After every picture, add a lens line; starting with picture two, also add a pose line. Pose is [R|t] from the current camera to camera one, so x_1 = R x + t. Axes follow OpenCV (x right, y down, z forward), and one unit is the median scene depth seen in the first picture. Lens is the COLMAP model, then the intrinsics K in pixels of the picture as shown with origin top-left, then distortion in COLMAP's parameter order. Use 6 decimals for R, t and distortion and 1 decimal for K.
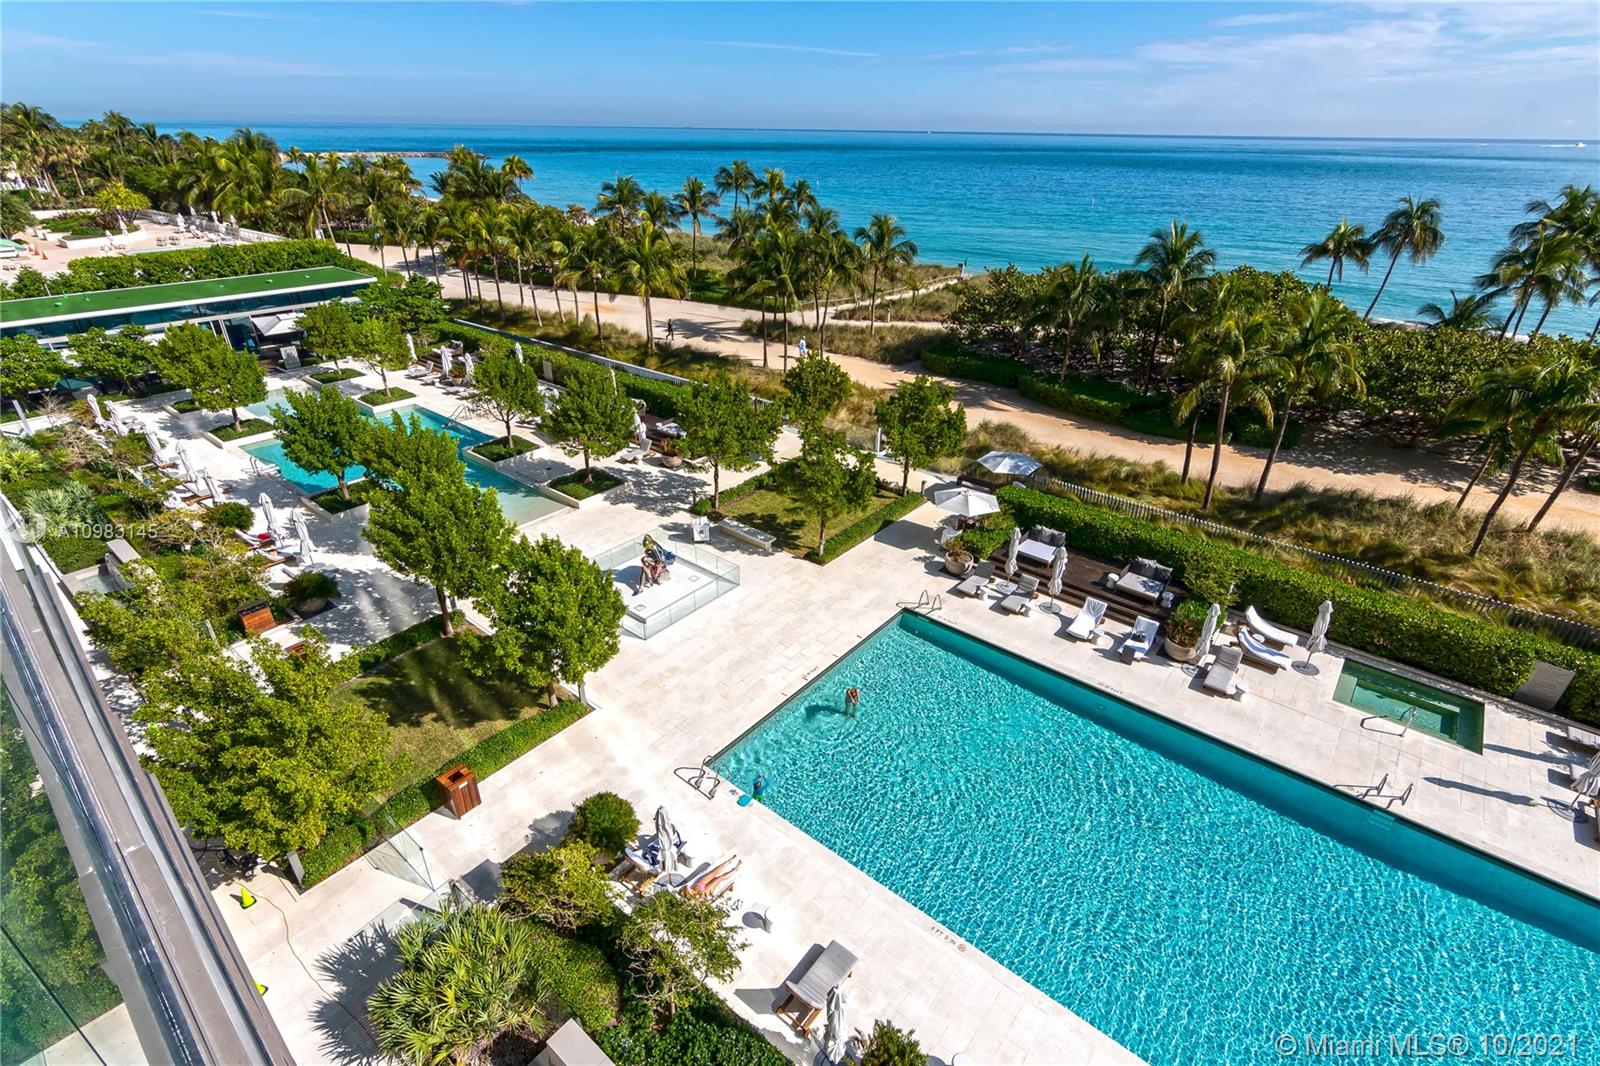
lens RADIAL K [[730.3, 0, 810.9], [0, 730.3, 557.9], [0, 0, 1]] dist [-0.000346, 0.001234]
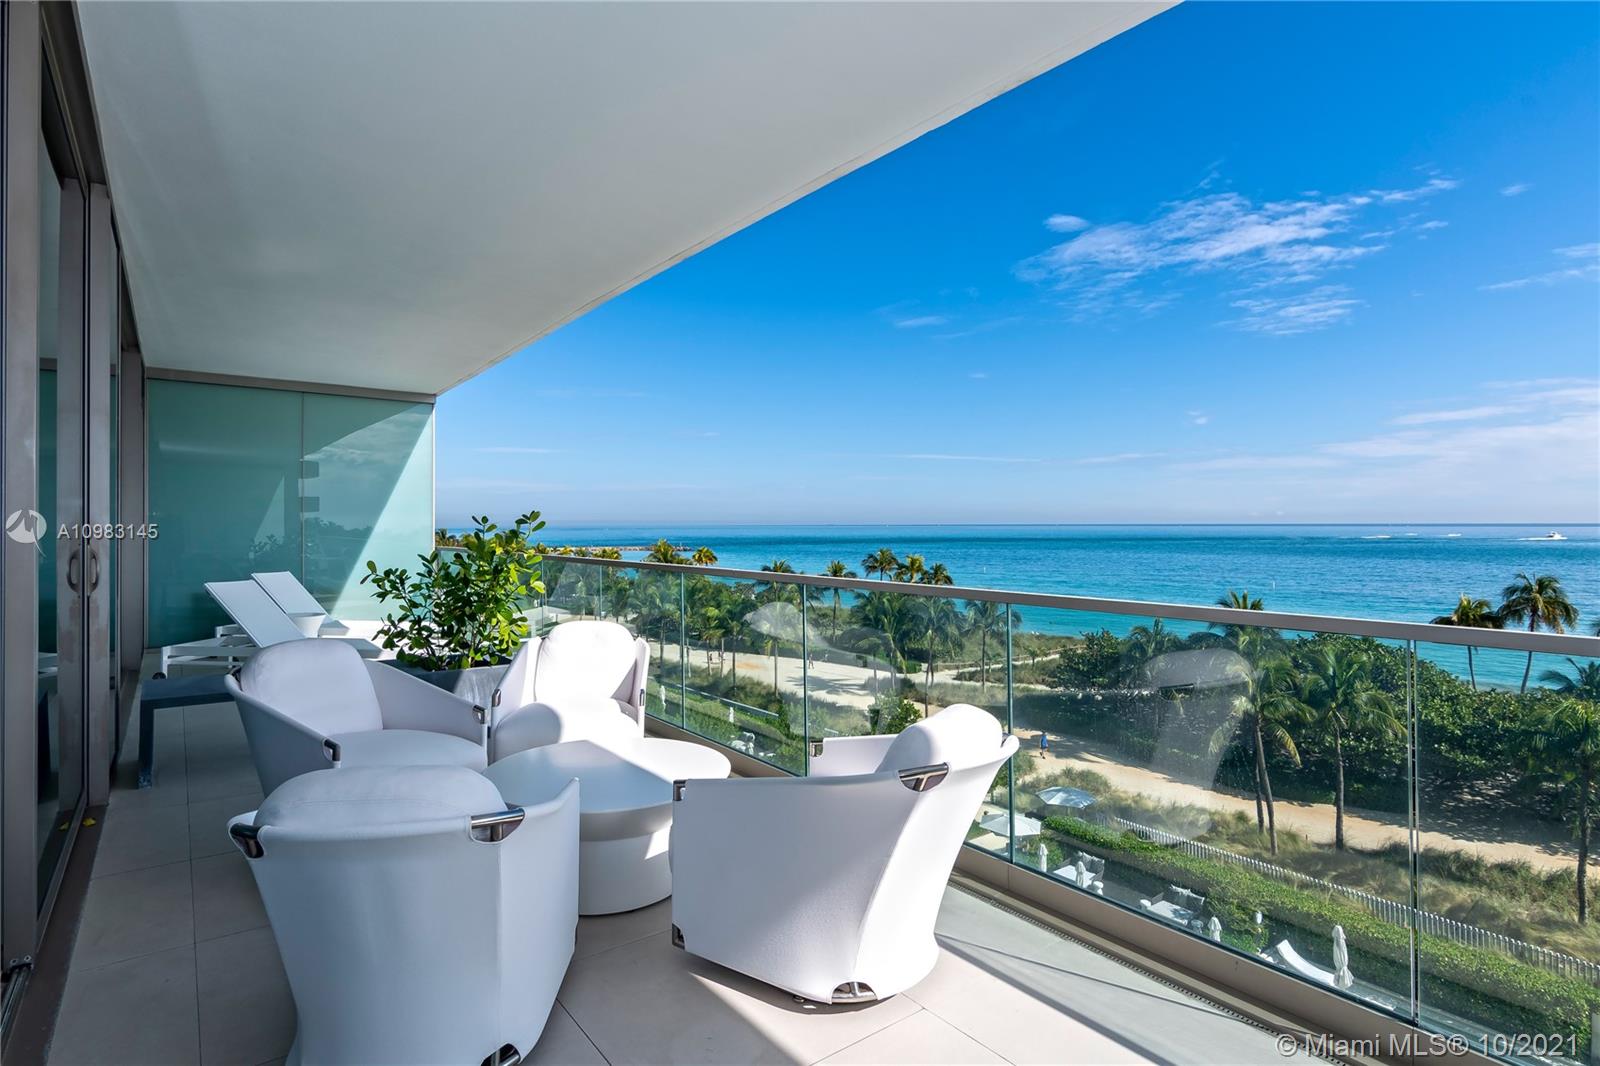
lens RADIAL K [[790.0, 0, 795.4], [0, 790.0, 529.4], [0, 0, 1]] dist [0.000742, 0.001694]
pose [[0.971187, -0.014626, -0.237869, 0.110038], [-0.106577, 0.866091, -0.488394, 0.085508], [0.213159, 0.499673, 0.839577, -0.145418]]
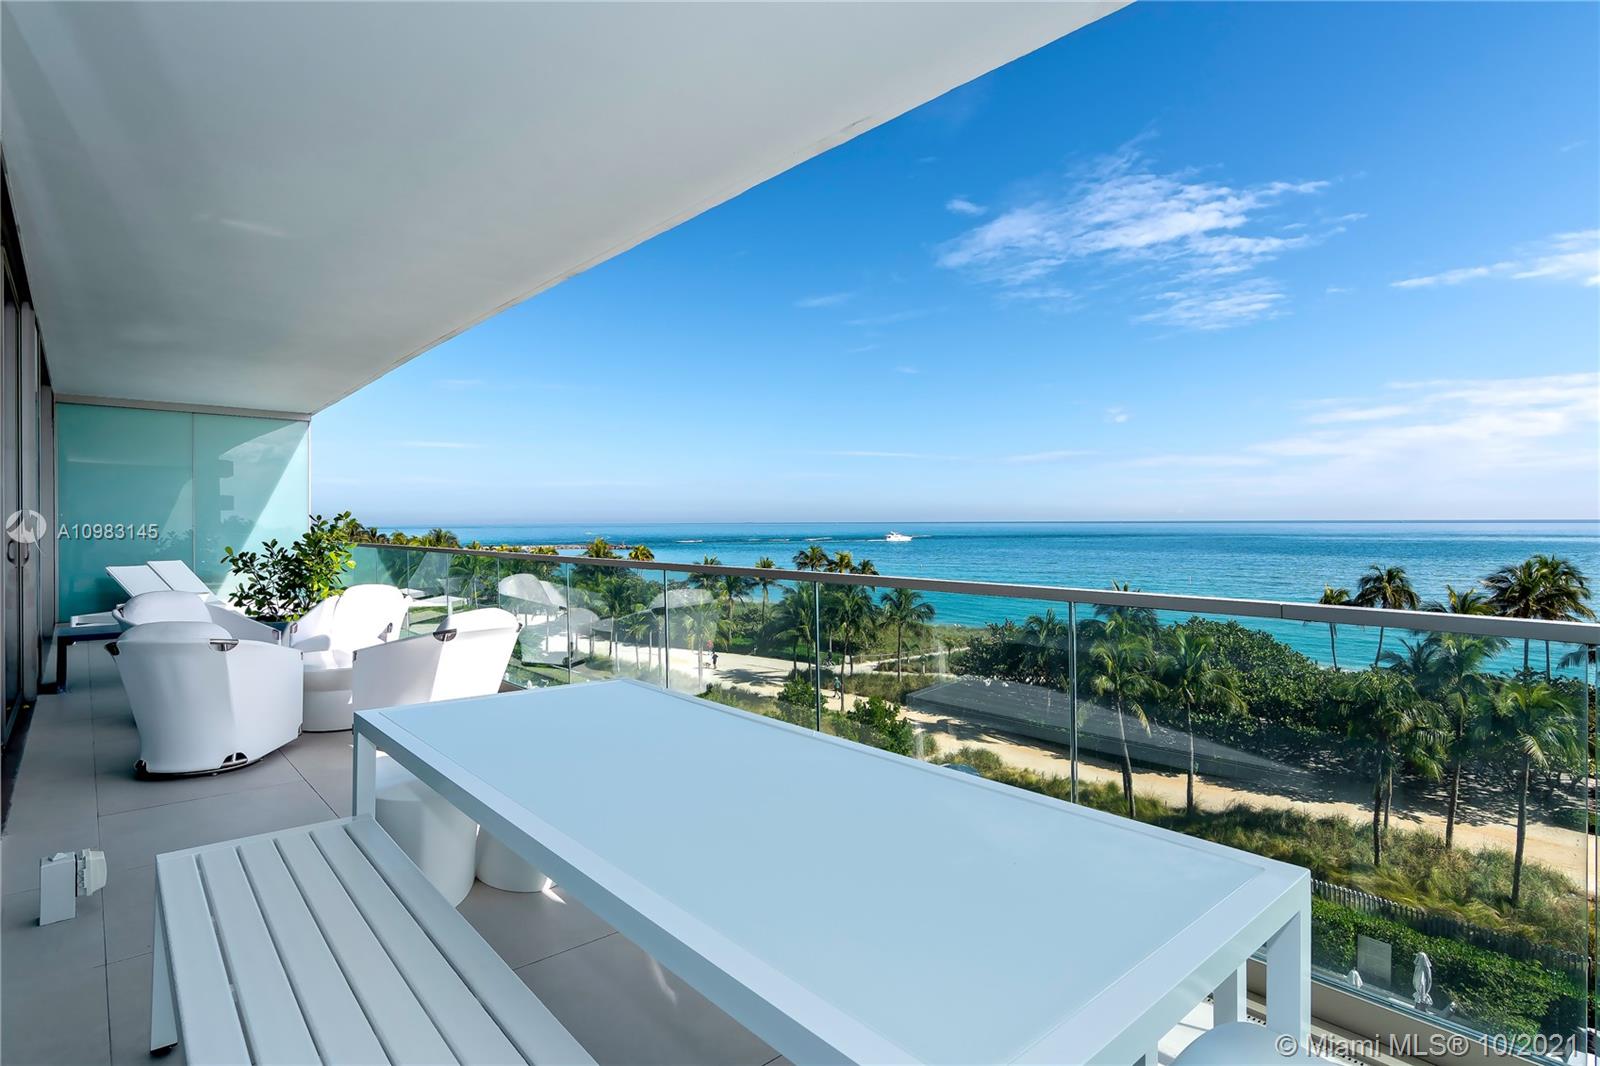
lens RADIAL K [[790.0, 0, 793.3], [0, 790.0, 530.2], [0, 0, 1]] dist [0.000742, 0.001694]
pose [[0.984877, -0.017057, -0.172414, 0.157915], [-0.070864, 0.868435, -0.490712, 0.105482], [0.158100, 0.495509, 0.854093, -0.177113]]
